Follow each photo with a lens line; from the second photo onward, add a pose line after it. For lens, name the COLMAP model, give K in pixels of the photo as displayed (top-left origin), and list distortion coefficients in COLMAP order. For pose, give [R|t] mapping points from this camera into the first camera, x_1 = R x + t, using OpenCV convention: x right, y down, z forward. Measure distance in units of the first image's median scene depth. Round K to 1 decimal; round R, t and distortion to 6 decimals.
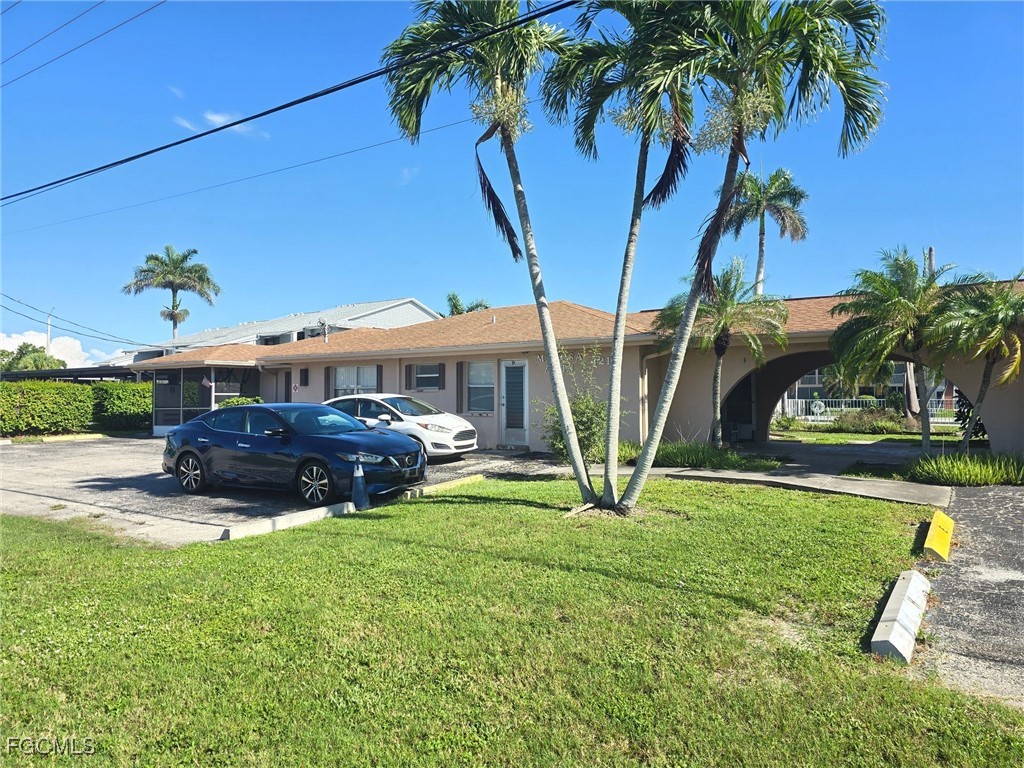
lens RADIAL K [[677.0, 0, 516.5], [0, 677.0, 376.6], [0, 0, 1]] dist [0.073835, -0.000259]
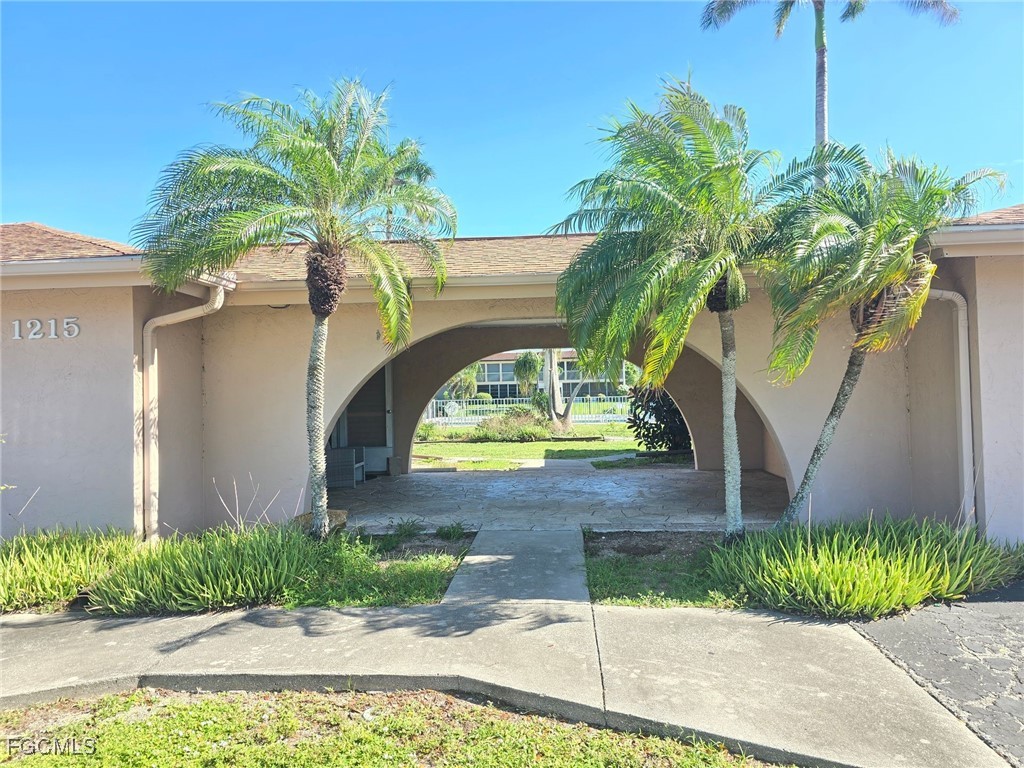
lens RADIAL K [[677.0, 0, 506.6], [0, 677.0, 376.2], [0, 0, 1]] dist [0.073835, -0.000259]
pose [[0.868009, -0.006250, 0.496509, 0.140749], [0.006592, 0.999978, 0.001065, 0.004365], [-0.496505, 0.002348, 0.868031, 0.432967]]
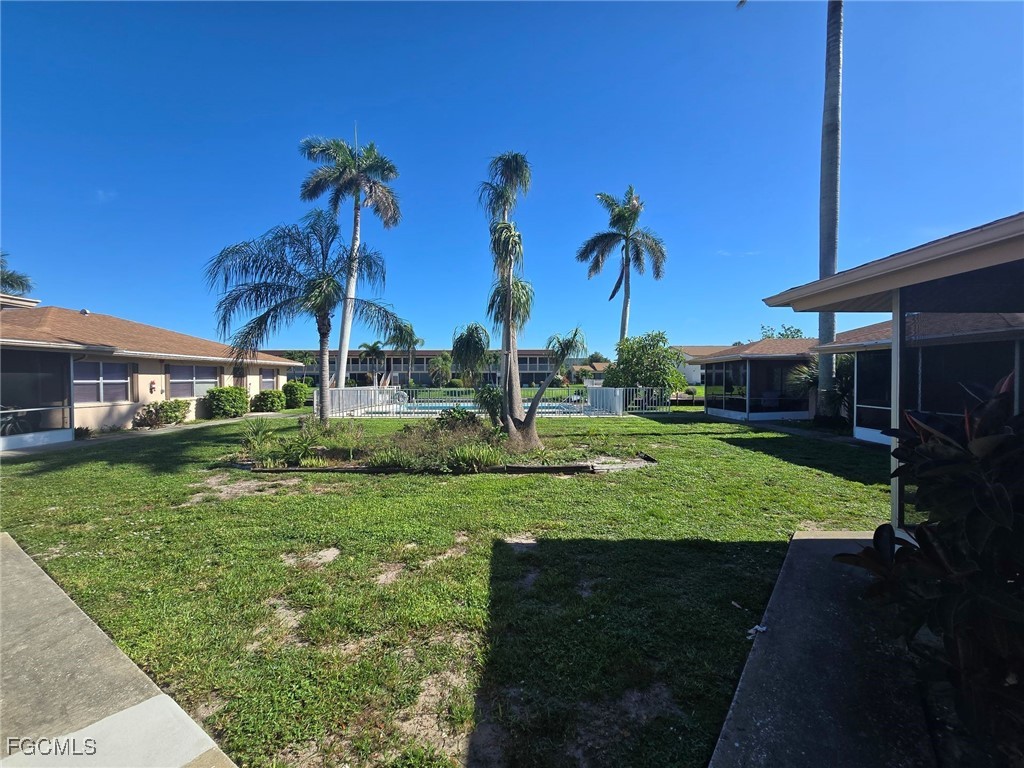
lens RADIAL K [[420.8, 0, 516.6], [0, 420.8, 386.5], [0, 0, 1]] dist [-0.003331, 0.000076]
pose [[0.818629, -0.016114, 0.574096, 0.543974], [-0.010578, 0.999014, 0.043124, 0.012775], [-0.574225, -0.041375, 0.817651, 1.045907]]
